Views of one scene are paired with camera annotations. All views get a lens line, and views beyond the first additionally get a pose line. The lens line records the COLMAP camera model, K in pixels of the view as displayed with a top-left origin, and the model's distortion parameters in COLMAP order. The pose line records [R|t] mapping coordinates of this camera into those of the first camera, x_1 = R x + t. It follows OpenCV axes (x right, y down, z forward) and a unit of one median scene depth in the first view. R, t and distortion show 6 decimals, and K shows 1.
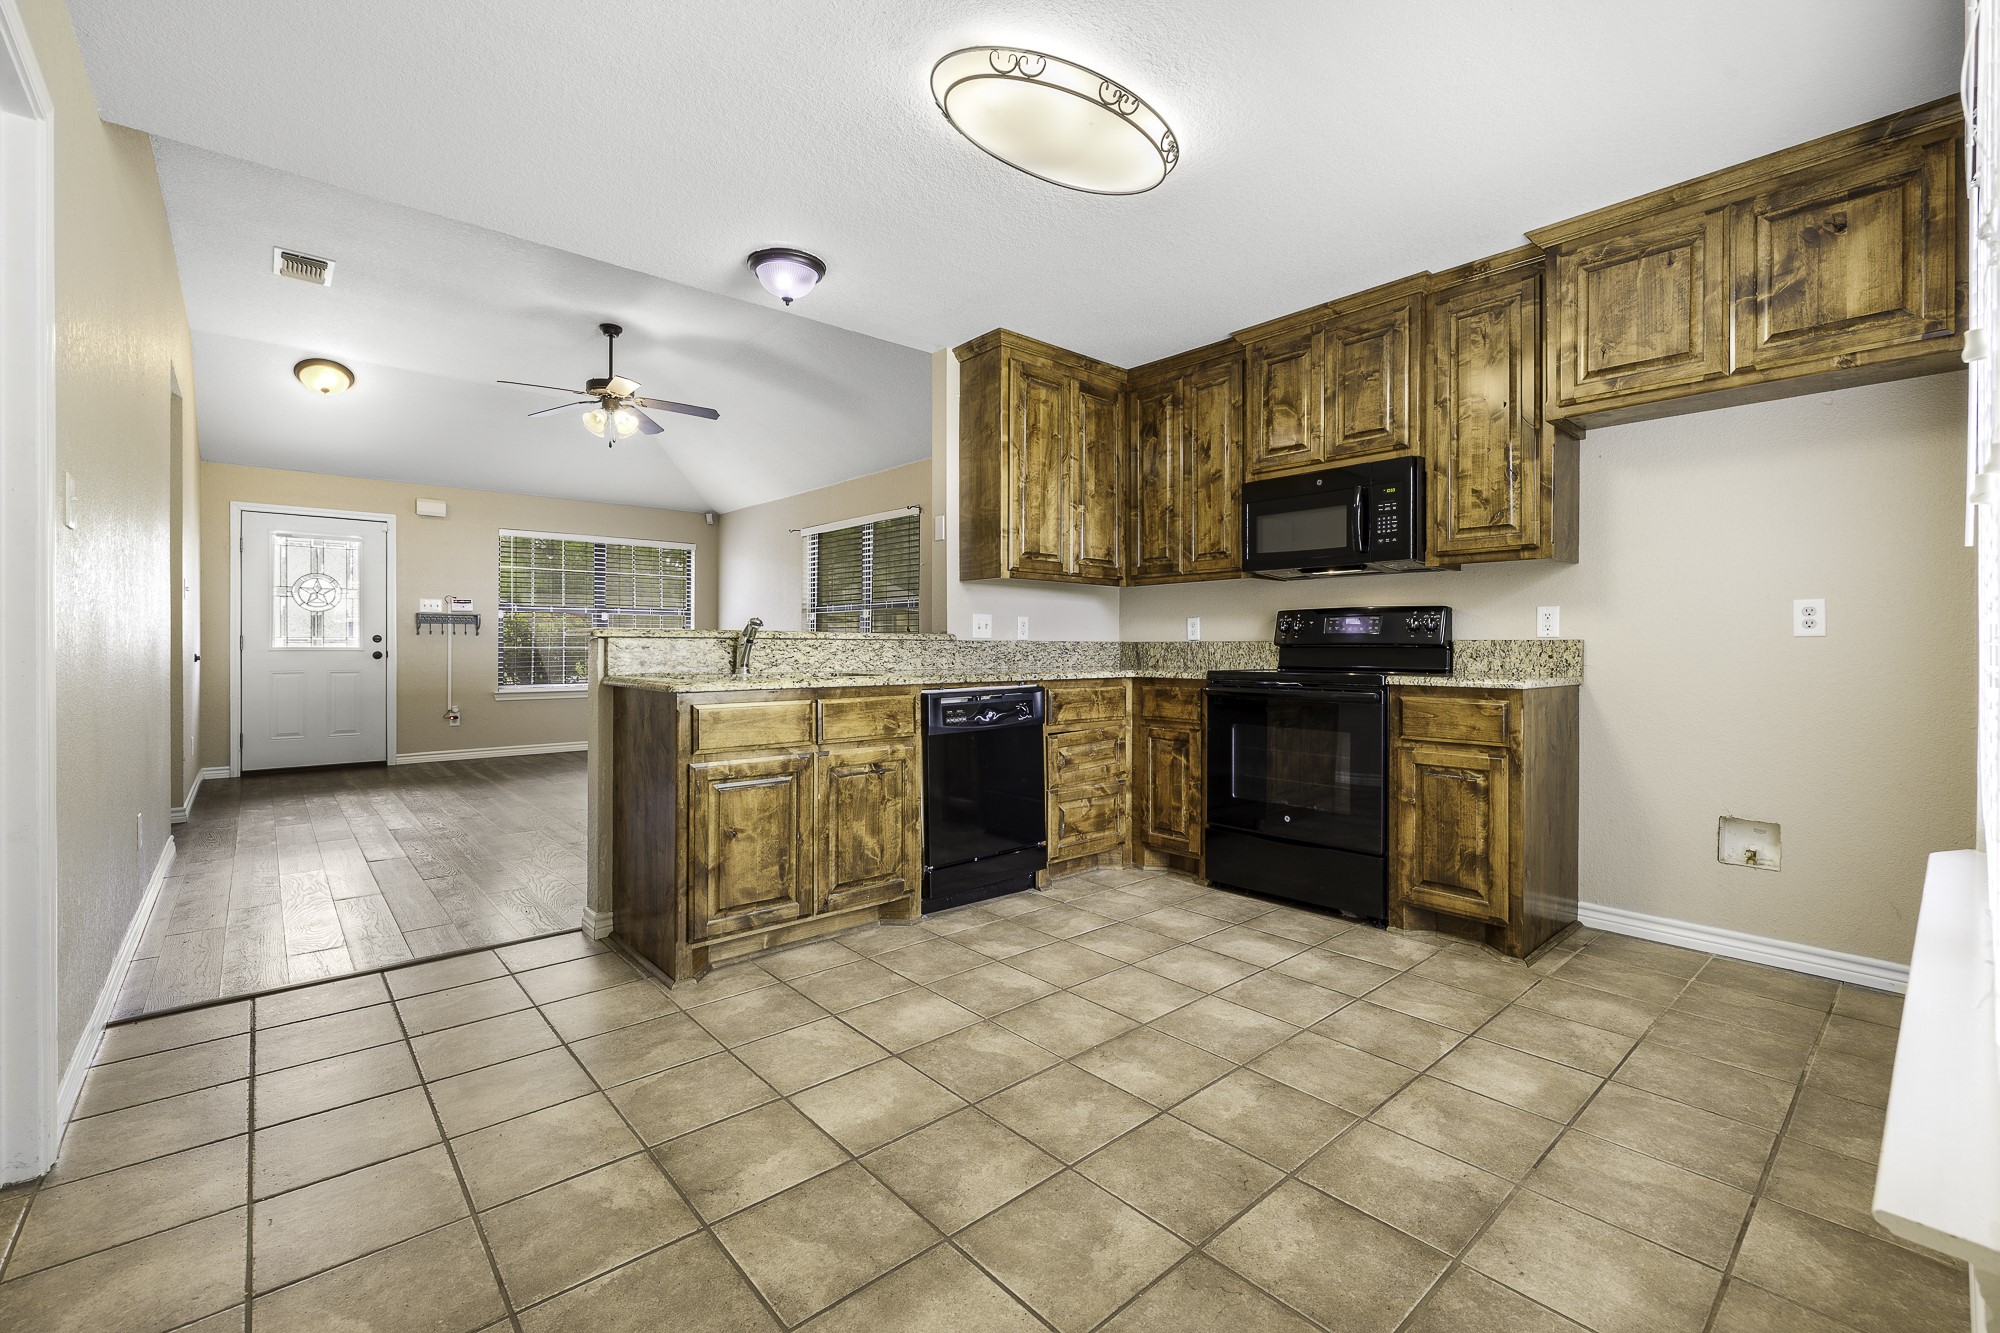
lens RADIAL K [[849.0, 0, 1003.7], [0, 849.0, 649.9], [0, 0, 1]] dist [-0.003322, 0.000422]
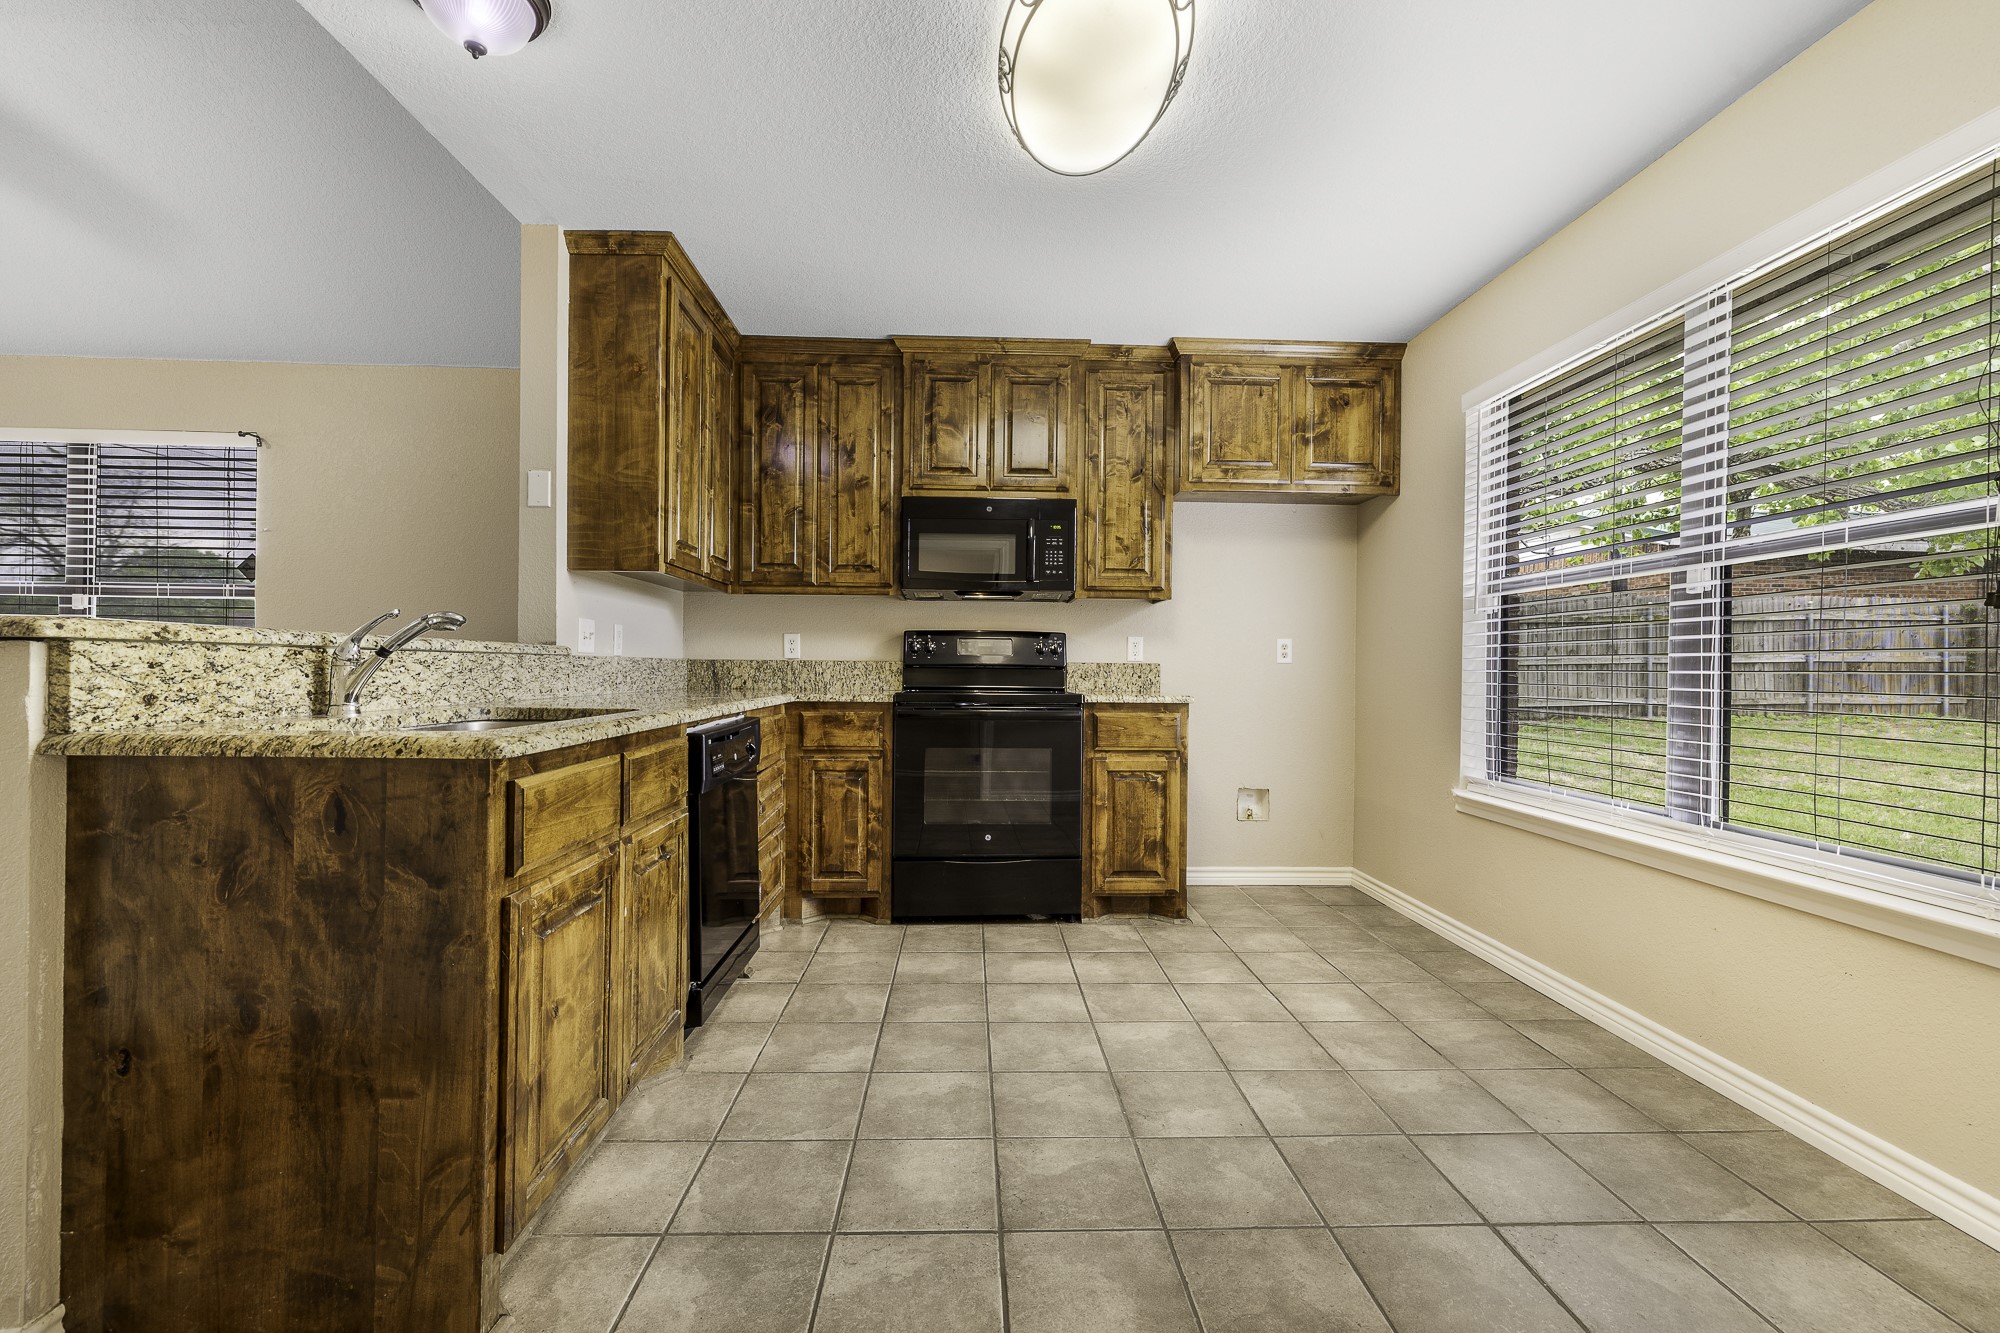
lens RADIAL K [[849.0, 0, 998.8], [0, 849.0, 674.8], [0, 0, 1]] dist [-0.003322, 0.000422]
pose [[0.632690, -0.001989, 0.774403, -0.470375], [-0.005739, 0.999957, 0.007256, -0.003193], [-0.774384, -0.009035, 0.632651, 0.370947]]
